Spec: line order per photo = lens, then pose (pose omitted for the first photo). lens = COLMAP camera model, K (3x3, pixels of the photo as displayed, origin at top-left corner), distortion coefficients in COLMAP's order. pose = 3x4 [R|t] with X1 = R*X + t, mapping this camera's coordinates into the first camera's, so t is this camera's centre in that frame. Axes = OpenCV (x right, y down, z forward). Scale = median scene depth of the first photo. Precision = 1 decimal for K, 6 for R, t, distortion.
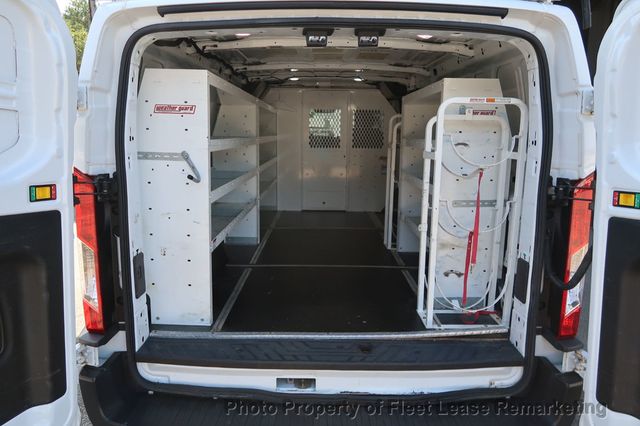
lens RADIAL K [[440.6, 0, 320.5], [0, 440.6, 214.2], [0, 0, 1]] dist [-0.027329, 0.002937]
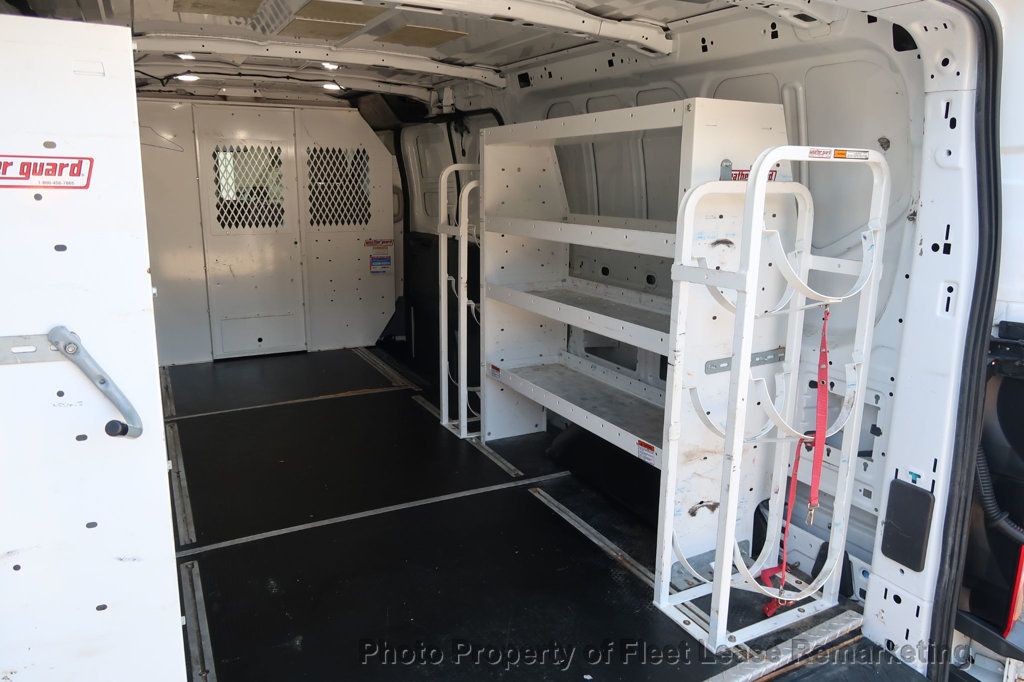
lens RADIAL K [[704.9, 0, 513.0], [0, 704.9, 339.7], [0, 0, 1]] dist [-0.027329, 0.002937]
pose [[0.885853, -0.104894, 0.451953, -0.155781], [0.085147, 0.994319, 0.063878, -0.084303], [-0.456086, -0.018104, 0.889752, 0.295815]]
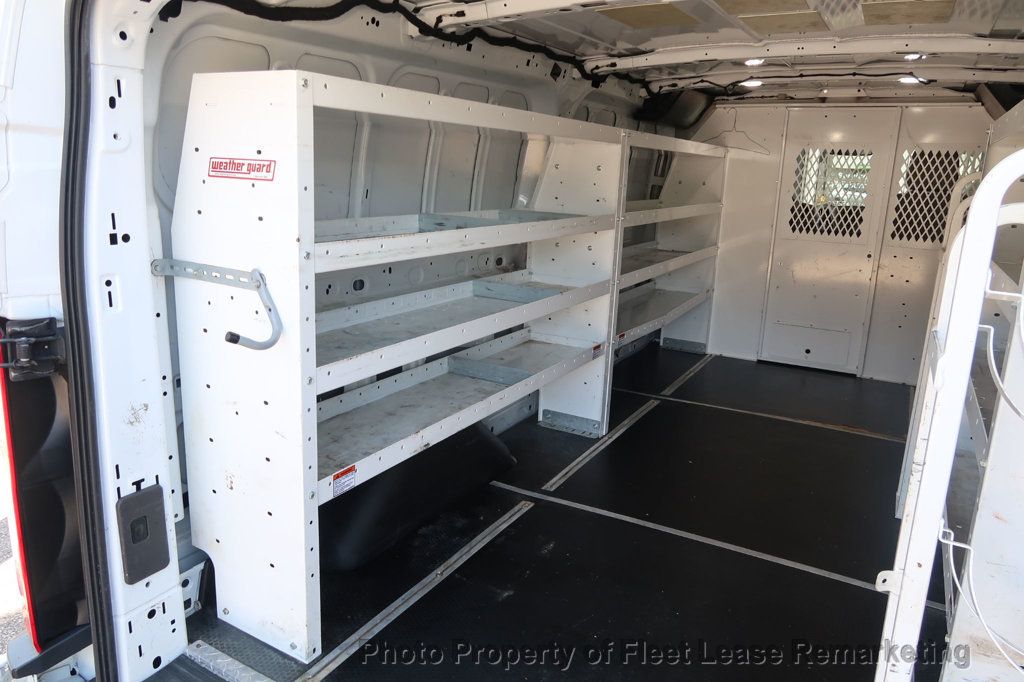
lens RADIAL K [[704.9, 0, 507.5], [0, 704.9, 340.9], [0, 0, 1]] dist [-0.027329, 0.002937]
pose [[0.867688, 0.133710, -0.478790, 0.140451], [-0.111489, 0.990955, 0.074693, -0.092428], [0.484447, -0.011430, 0.874746, 0.318851]]
